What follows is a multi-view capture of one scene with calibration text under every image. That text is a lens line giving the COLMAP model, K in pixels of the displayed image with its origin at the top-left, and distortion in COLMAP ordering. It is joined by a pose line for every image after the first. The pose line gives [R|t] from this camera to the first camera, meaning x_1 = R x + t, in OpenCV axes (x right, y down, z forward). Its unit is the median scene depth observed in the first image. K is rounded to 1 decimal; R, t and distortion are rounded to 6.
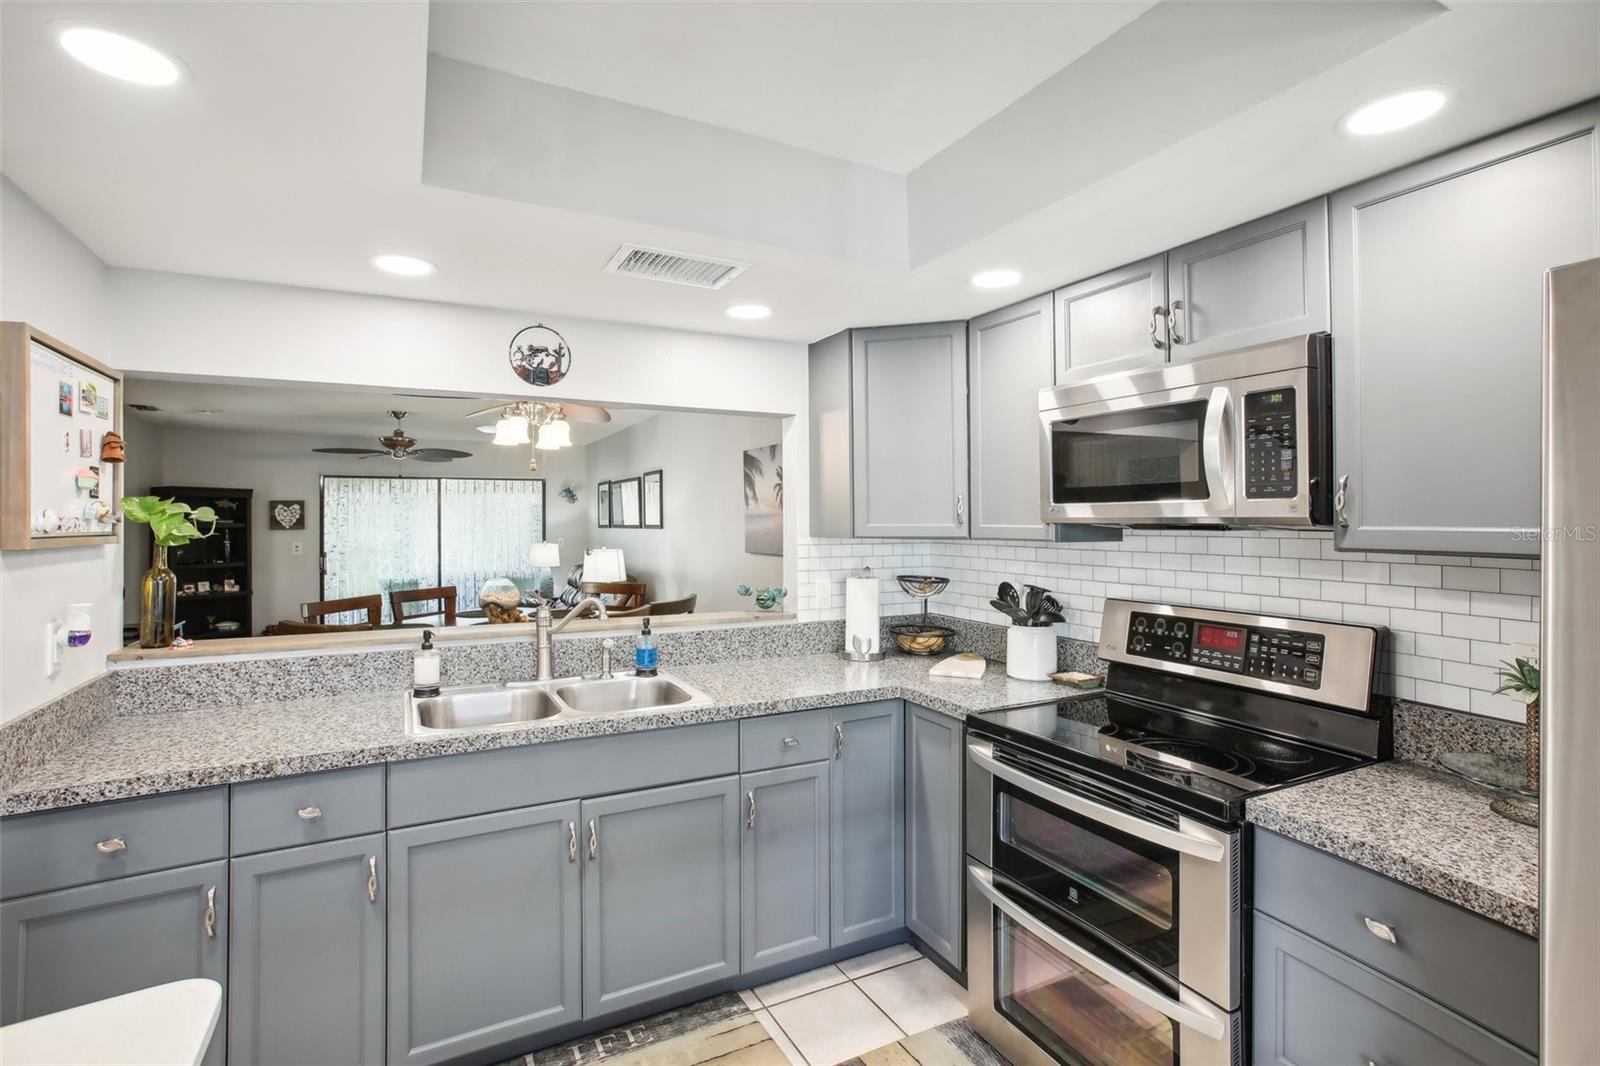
lens RADIAL K [[752.2, 0, 769.2], [0, 752.2, 524.1], [0, 0, 1]] dist [-0.004168, -0.000200]
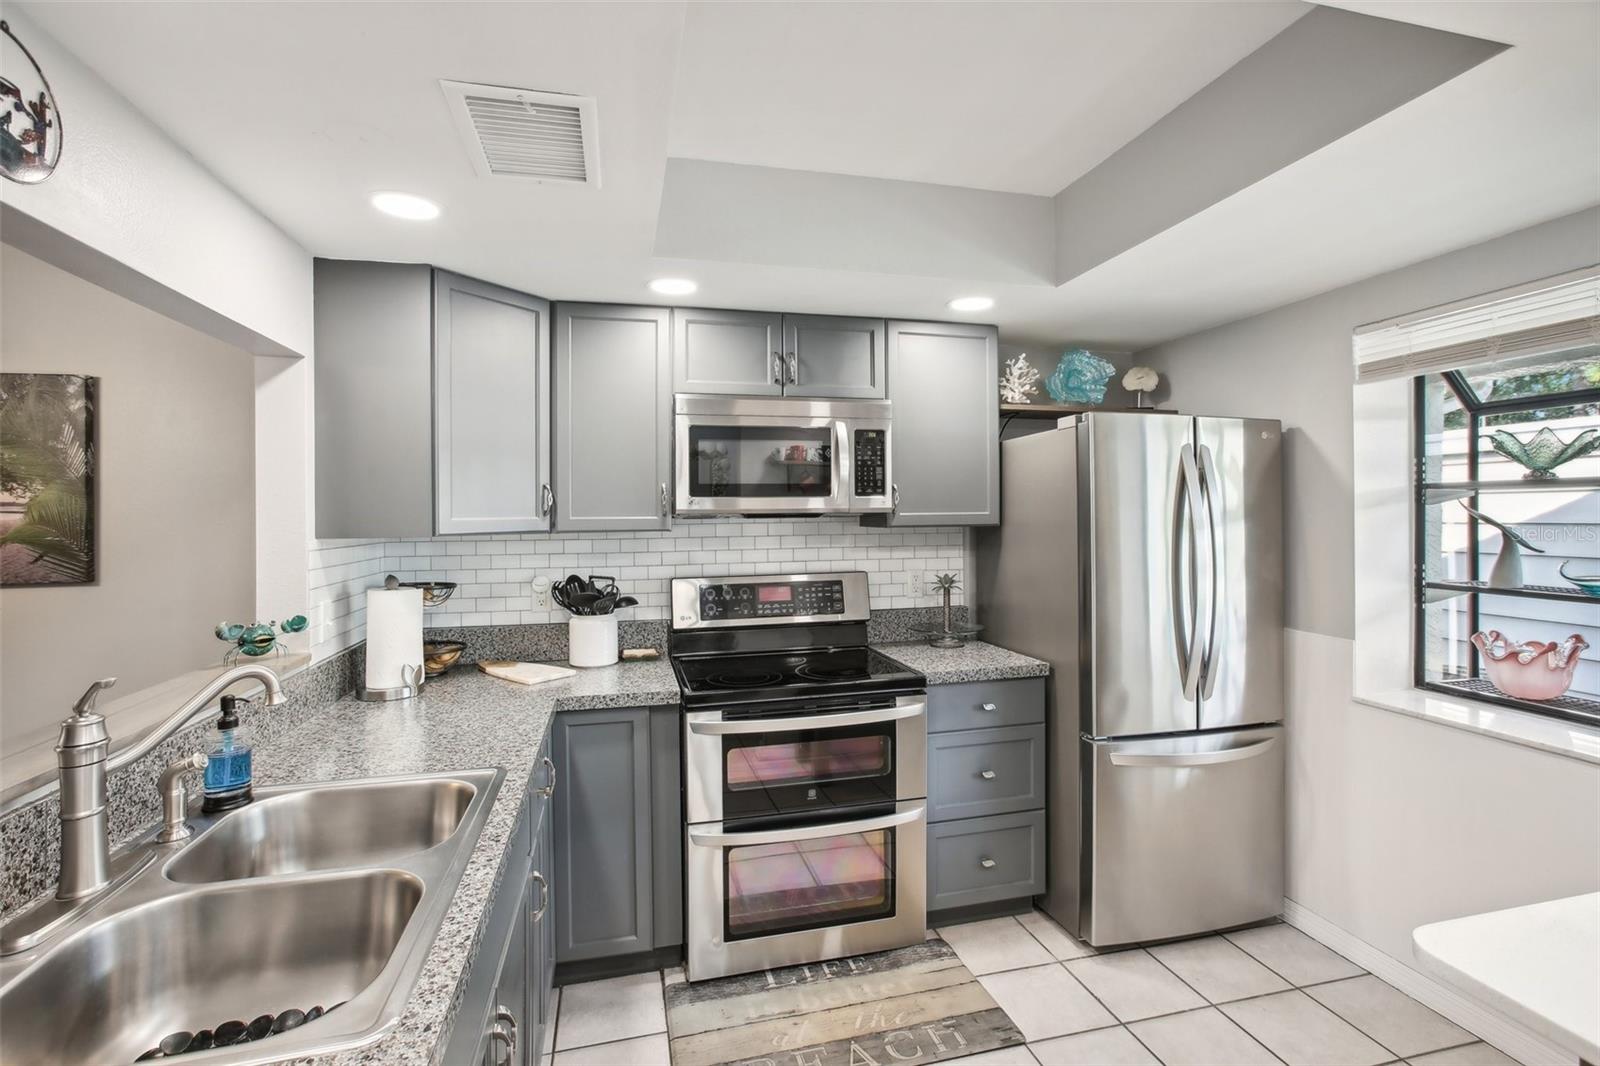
lens RADIAL K [[742.7, 0, 814.2], [0, 742.7, 511.6], [0, 0, 1]] dist [-0.049329, 0.017541]
pose [[0.199060, 0.003573, 0.979981, -0.585272], [0.018224, 0.999807, -0.007347, 0.006184], [-0.979818, 0.019321, 0.198957, 0.497675]]
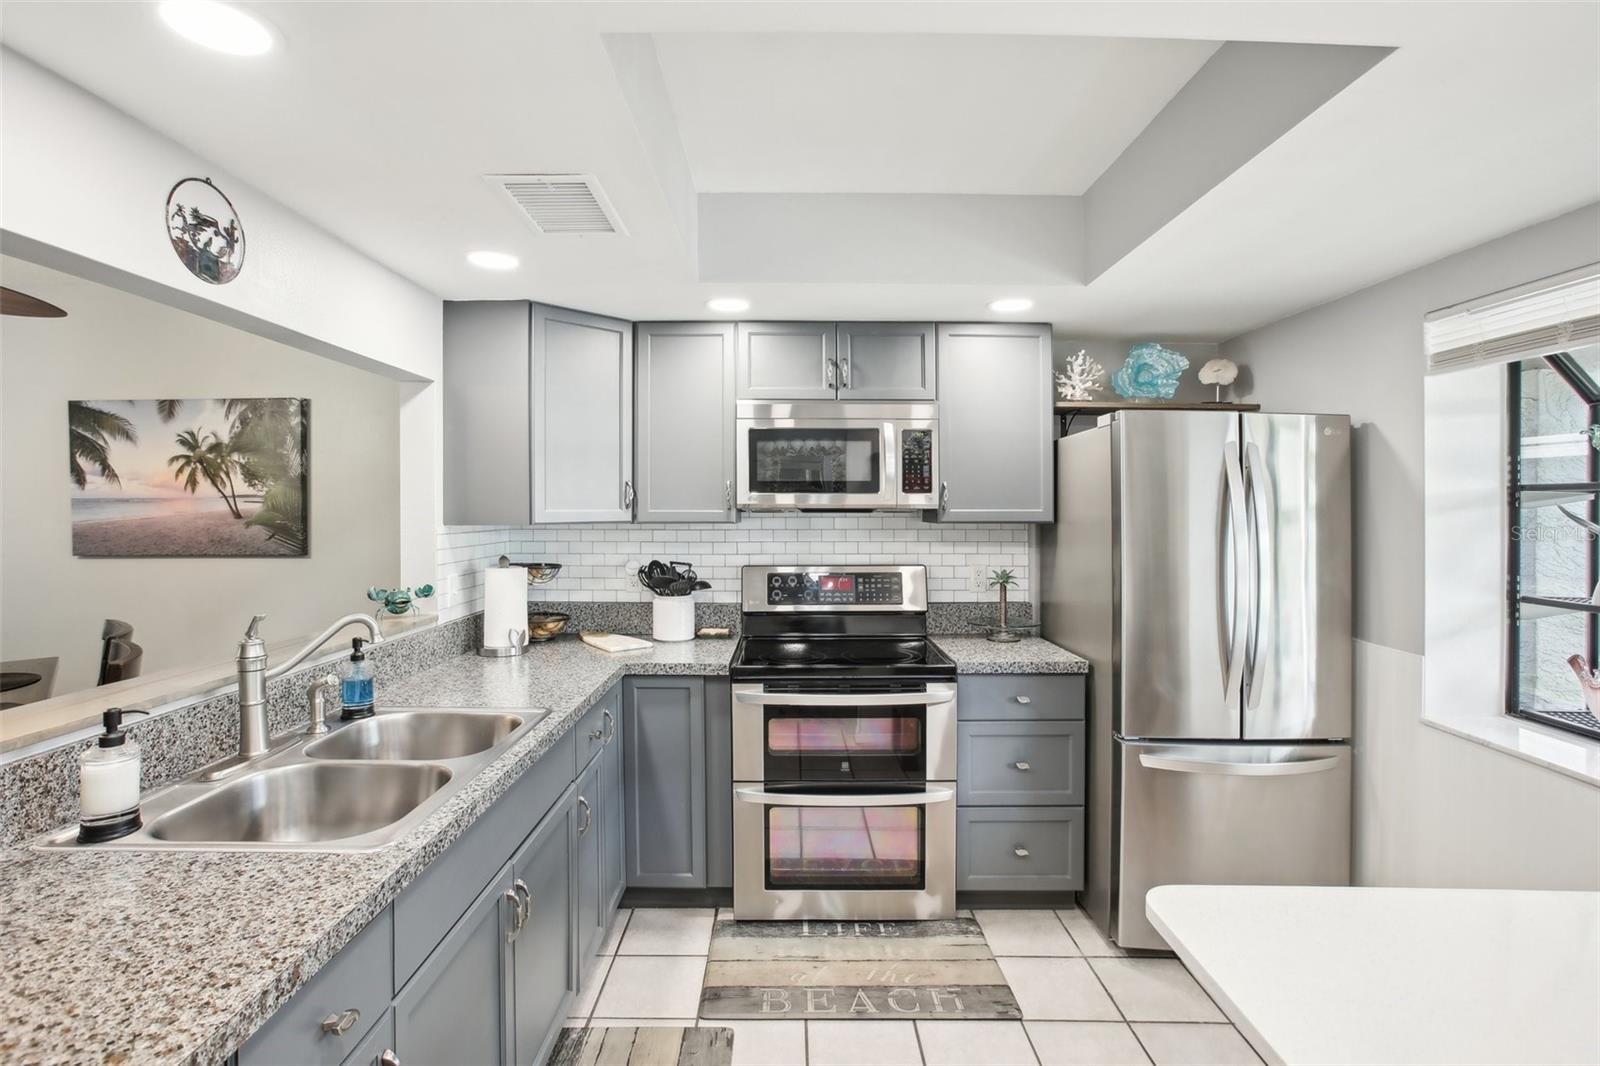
lens RADIAL K [[759.9, 0, 796.1], [0, 759.9, 526.3], [0, 0, 1]] dist [-0.025842, 0.001022]
pose [[0.439462, -0.018729, 0.898066, -0.633000], [0.005072, 0.999818, 0.018369, 0.005356], [-0.898247, -0.003518, 0.439477, 0.304754]]
